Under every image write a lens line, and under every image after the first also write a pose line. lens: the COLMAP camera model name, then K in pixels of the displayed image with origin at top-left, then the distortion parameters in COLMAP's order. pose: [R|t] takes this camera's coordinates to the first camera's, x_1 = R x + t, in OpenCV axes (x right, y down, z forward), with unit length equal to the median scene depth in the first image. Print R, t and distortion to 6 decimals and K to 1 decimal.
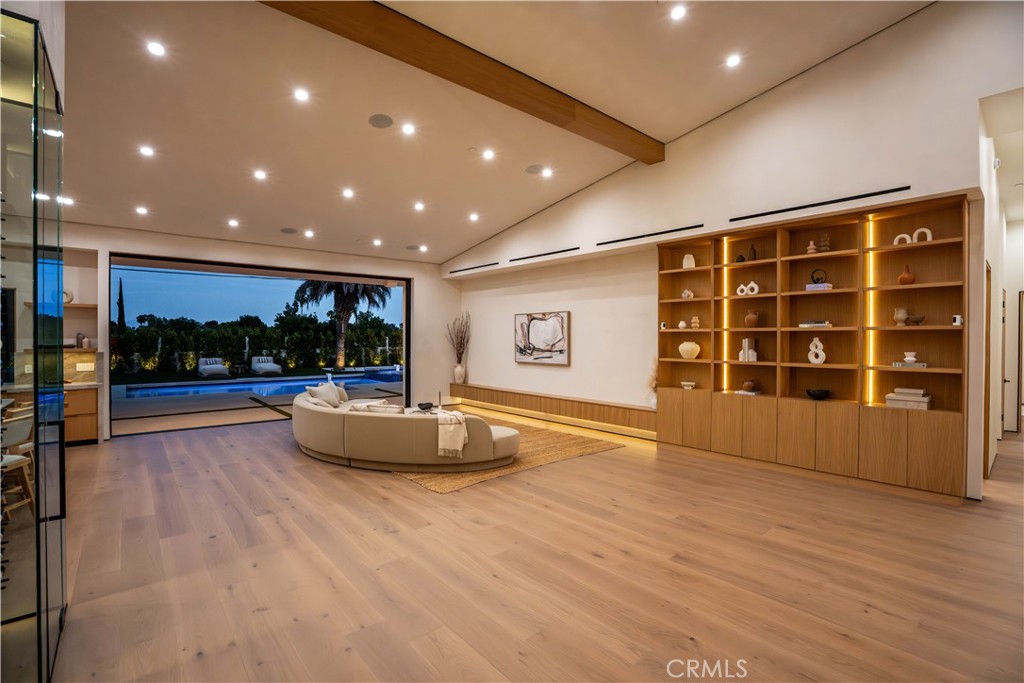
lens RADIAL K [[467.5, 0, 512.0], [0, 467.5, 341.5], [0, 0, 1]] dist [-0.062938, 0.023573]
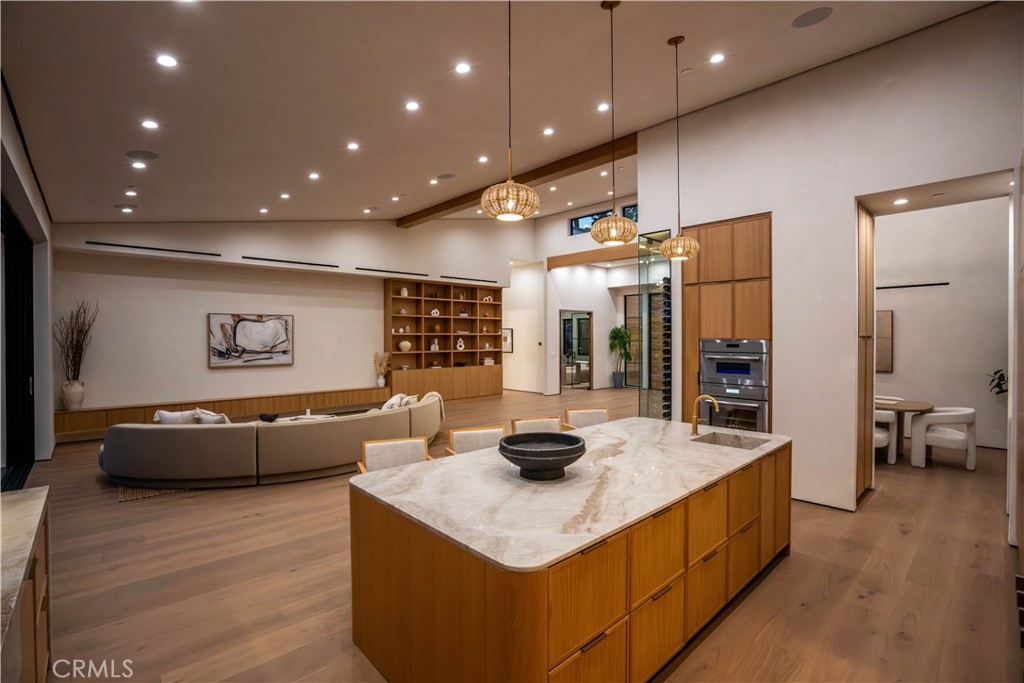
lens RADIAL K [[467.5, 0, 512.0], [0, 467.5, 341.5], [0, 0, 1]] dist [-0.062938, 0.023573]
pose [[-0.038605, -0.012845, 0.999172, -1.254957], [0.010416, 0.999858, 0.013256, -0.015059], [-0.999200, 0.010919, -0.038466, 0.667474]]
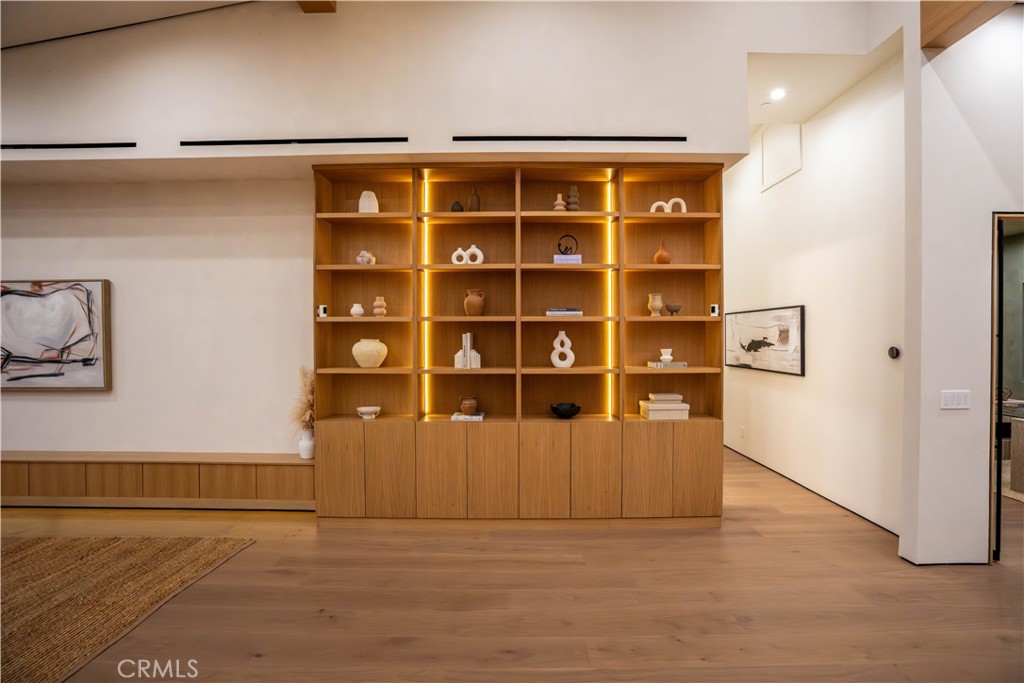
lens RADIAL K [[467.5, 0, 512.0], [0, 467.5, 341.5], [0, 0, 1]] dist [-0.062938, 0.023573]
pose [[0.652364, -0.012996, 0.757794, 0.050335], [0.009513, 0.999915, 0.008959, 0.000327], [-0.757846, 0.001364, 0.652432, 0.464043]]
